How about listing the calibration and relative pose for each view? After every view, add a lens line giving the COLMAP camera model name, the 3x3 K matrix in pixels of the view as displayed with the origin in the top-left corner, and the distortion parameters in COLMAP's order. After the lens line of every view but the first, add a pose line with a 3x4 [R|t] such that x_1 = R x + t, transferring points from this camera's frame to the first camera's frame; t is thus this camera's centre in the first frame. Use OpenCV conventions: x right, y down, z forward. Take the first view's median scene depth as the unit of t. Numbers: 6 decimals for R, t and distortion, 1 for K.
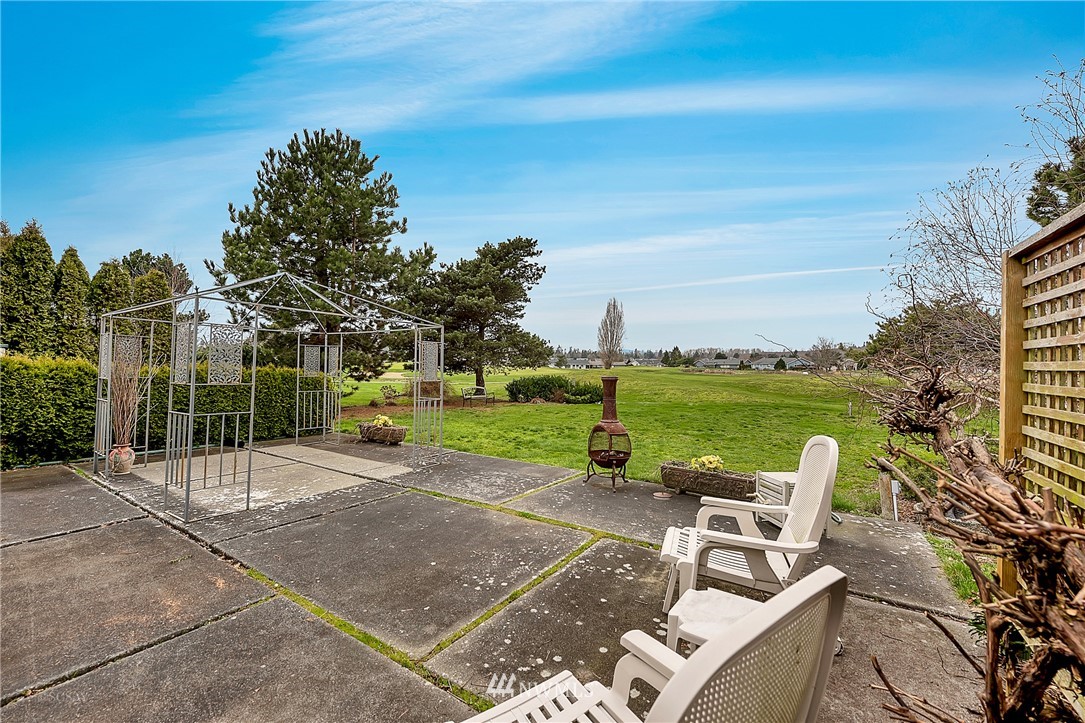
lens RADIAL K [[437.0, 0, 539.1], [0, 437.0, 361.5], [0, 0, 1]] dist [-0.003067, -0.000156]
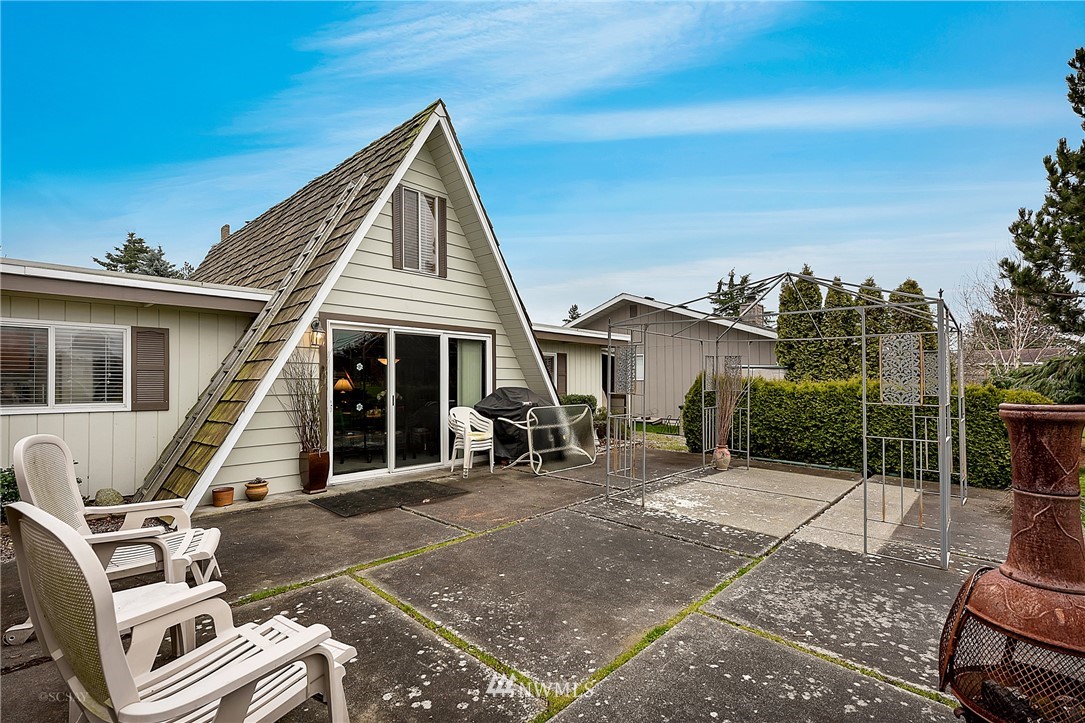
lens RADIAL K [[491.2, 0, 554.7], [0, 491.2, 406.0], [0, 0, 1]] dist [-0.002609, -0.000016]
pose [[-0.156556, 0.043993, -0.986689, 0.701057], [0.008010, 0.999031, 0.043272, 0.021789], [0.987637, -0.001129, -0.156756, 1.087588]]
